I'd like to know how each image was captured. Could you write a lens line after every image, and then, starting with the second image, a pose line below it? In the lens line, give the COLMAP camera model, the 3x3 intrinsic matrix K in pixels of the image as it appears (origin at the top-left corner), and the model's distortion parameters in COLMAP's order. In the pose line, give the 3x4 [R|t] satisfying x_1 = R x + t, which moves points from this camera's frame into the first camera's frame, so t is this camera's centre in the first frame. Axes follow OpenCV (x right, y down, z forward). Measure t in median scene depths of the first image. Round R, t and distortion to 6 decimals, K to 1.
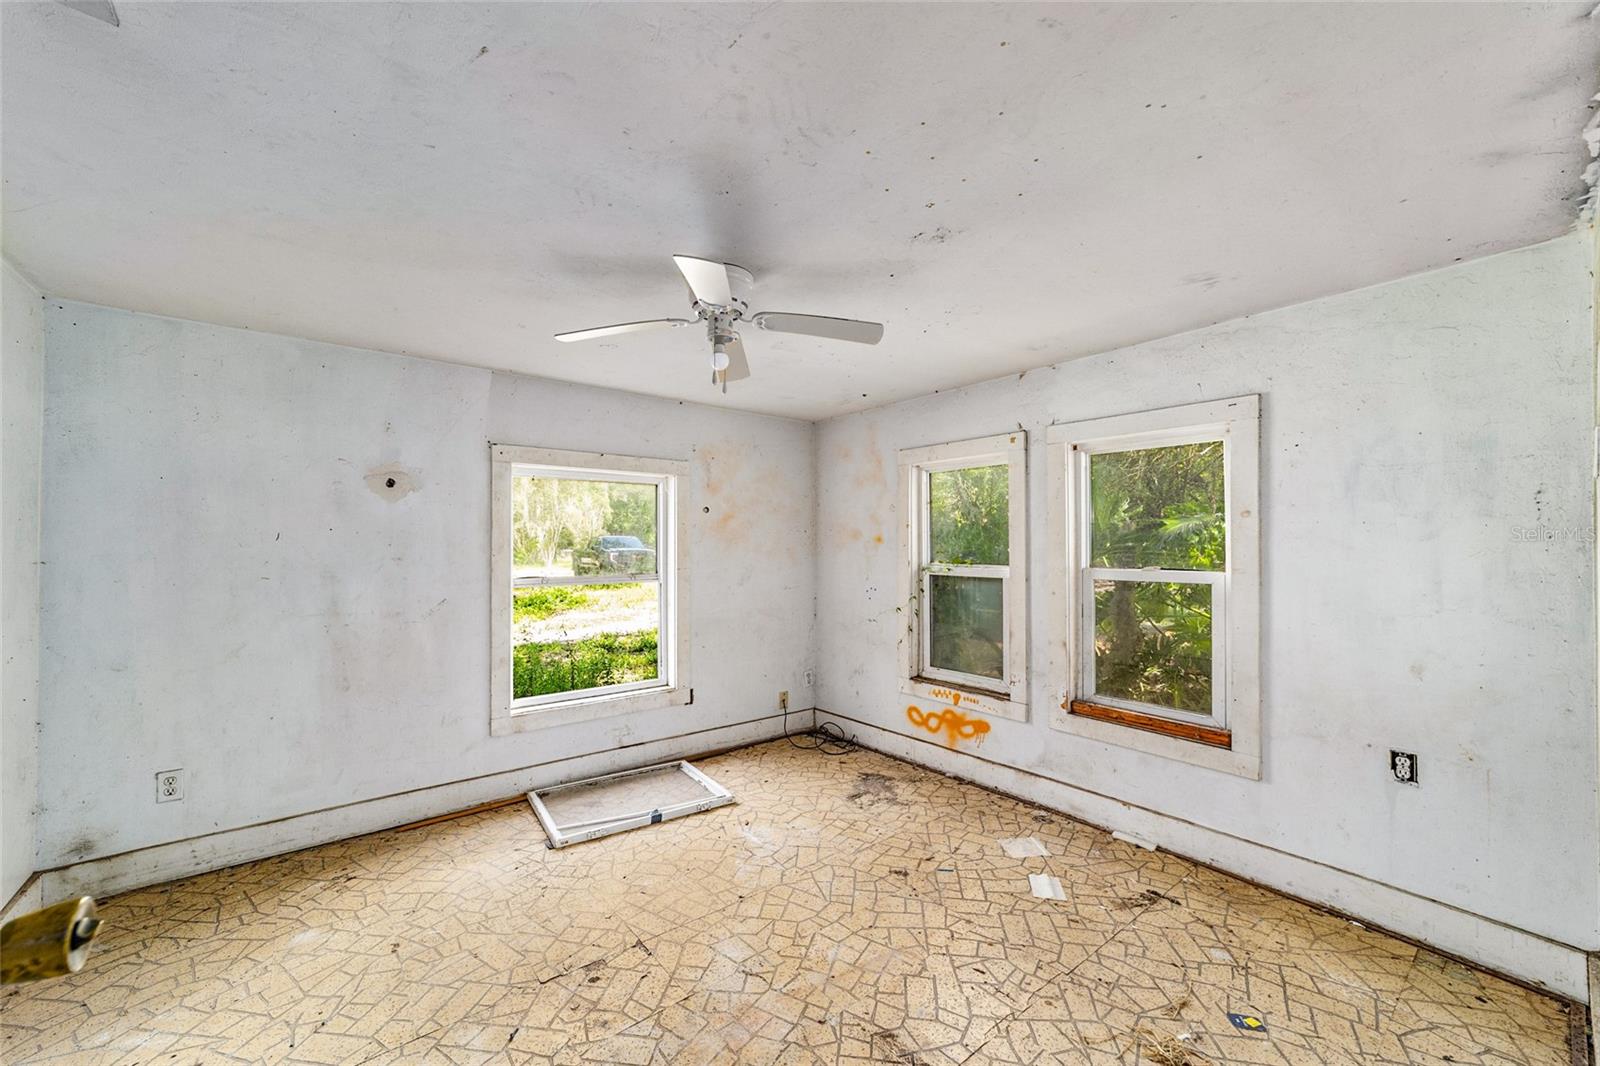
lens RADIAL K [[616.8, 0, 797.2], [0, 616.8, 538.9], [0, 0, 1]] dist [-0.009480, 0.005105]
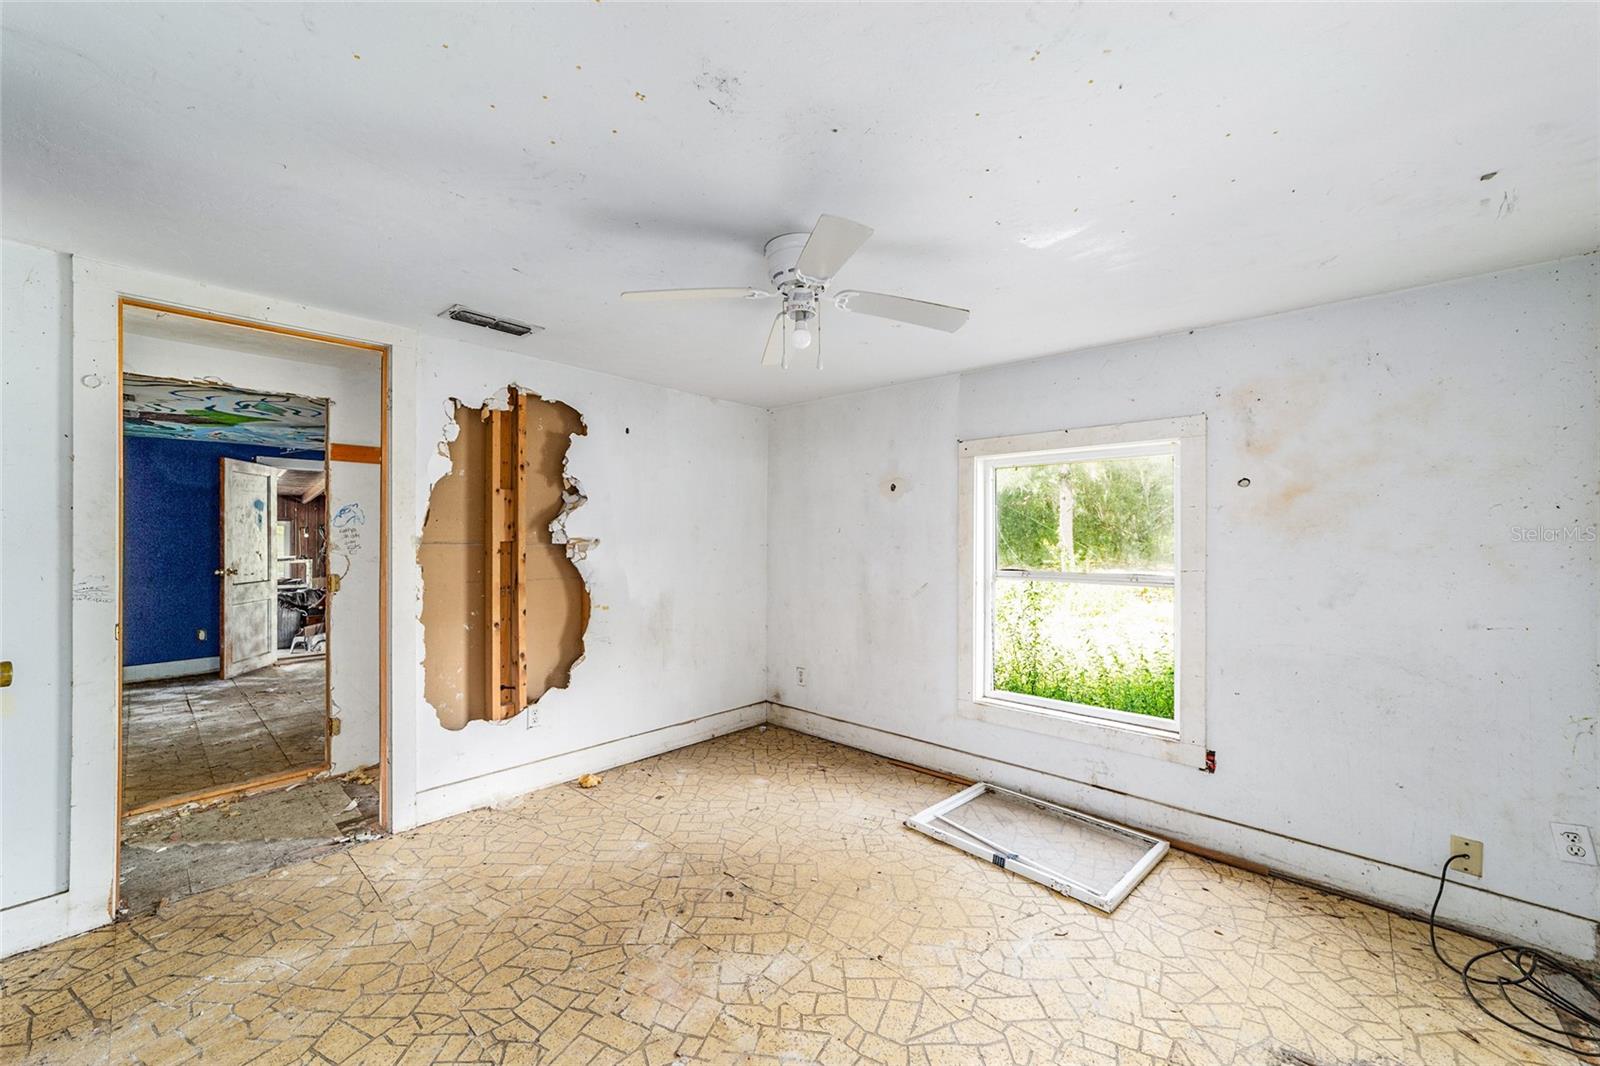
lens RADIAL K [[616.8, 0, 797.7], [0, 616.8, 533.0], [0, 0, 1]] dist [-0.009480, 0.005105]
pose [[0.154555, -0.007407, -0.987956, 0.556738], [0.005571, 0.999963, -0.006625, 0.009802], [0.987969, -0.004480, 0.154590, 0.592339]]
